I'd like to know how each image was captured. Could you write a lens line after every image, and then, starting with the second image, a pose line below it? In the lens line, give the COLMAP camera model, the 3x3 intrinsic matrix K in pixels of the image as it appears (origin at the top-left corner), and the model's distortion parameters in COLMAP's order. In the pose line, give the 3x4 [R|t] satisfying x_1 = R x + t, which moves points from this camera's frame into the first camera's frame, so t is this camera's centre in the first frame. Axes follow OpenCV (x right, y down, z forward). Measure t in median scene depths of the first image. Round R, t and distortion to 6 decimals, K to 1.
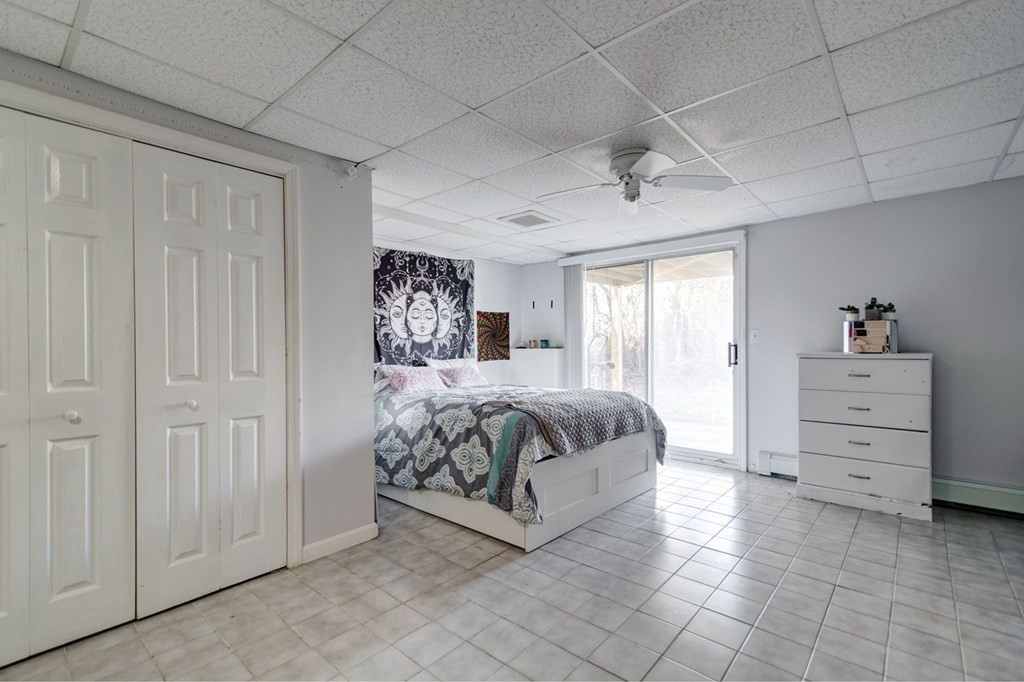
lens RADIAL K [[462.5, 0, 513.4], [0, 462.5, 349.0], [0, 0, 1]] dist [0.013827, 0.001858]
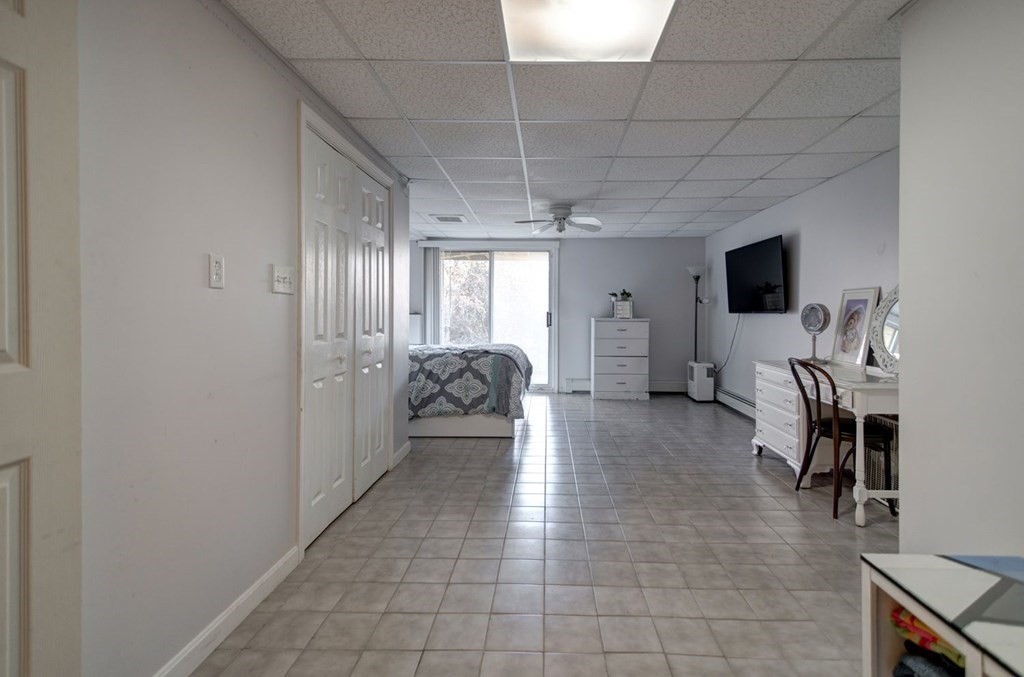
lens RADIAL K [[462.5, 0, 558.2], [0, 462.5, 311.9], [0, 0, 1]] dist [0.013827, 0.001858]
pose [[0.758186, 0.012022, 0.651927, -0.551924], [-0.006273, 0.999918, -0.011144, 0.004349], [-0.652008, 0.004360, 0.758200, -0.208339]]
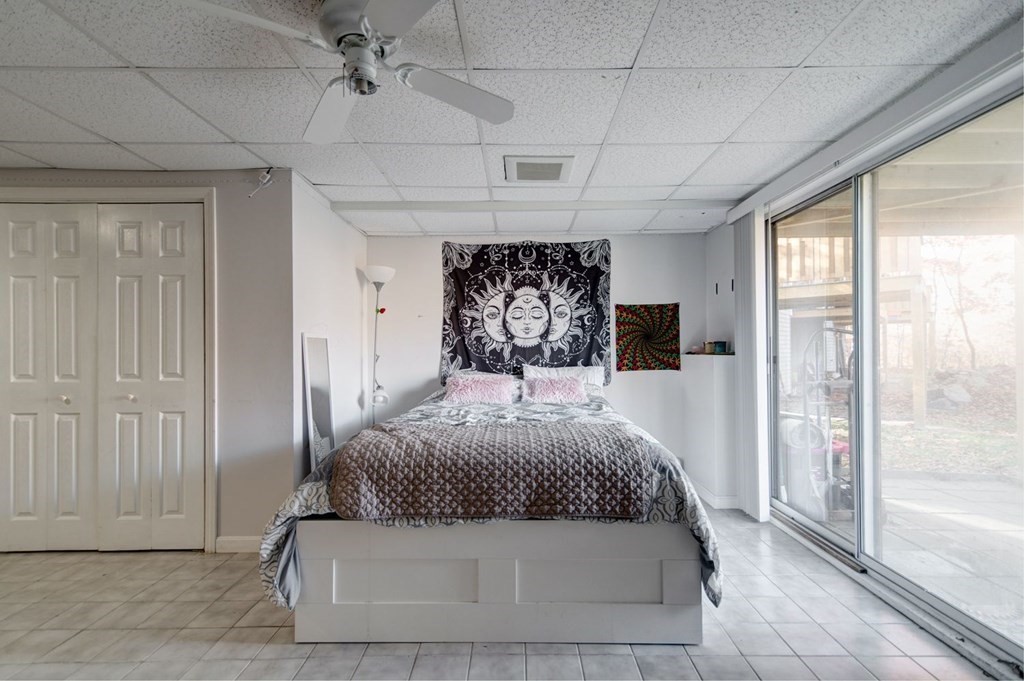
lens RADIAL K [[462.5, 0, 513.3], [0, 462.5, 347.2], [0, 0, 1]] dist [0.013827, 0.001858]
pose [[0.658510, -0.000612, -0.752571, 0.456082], [-0.005598, 0.999968, -0.005711, -0.008125], [0.752551, 0.007974, 0.658486, 0.443719]]
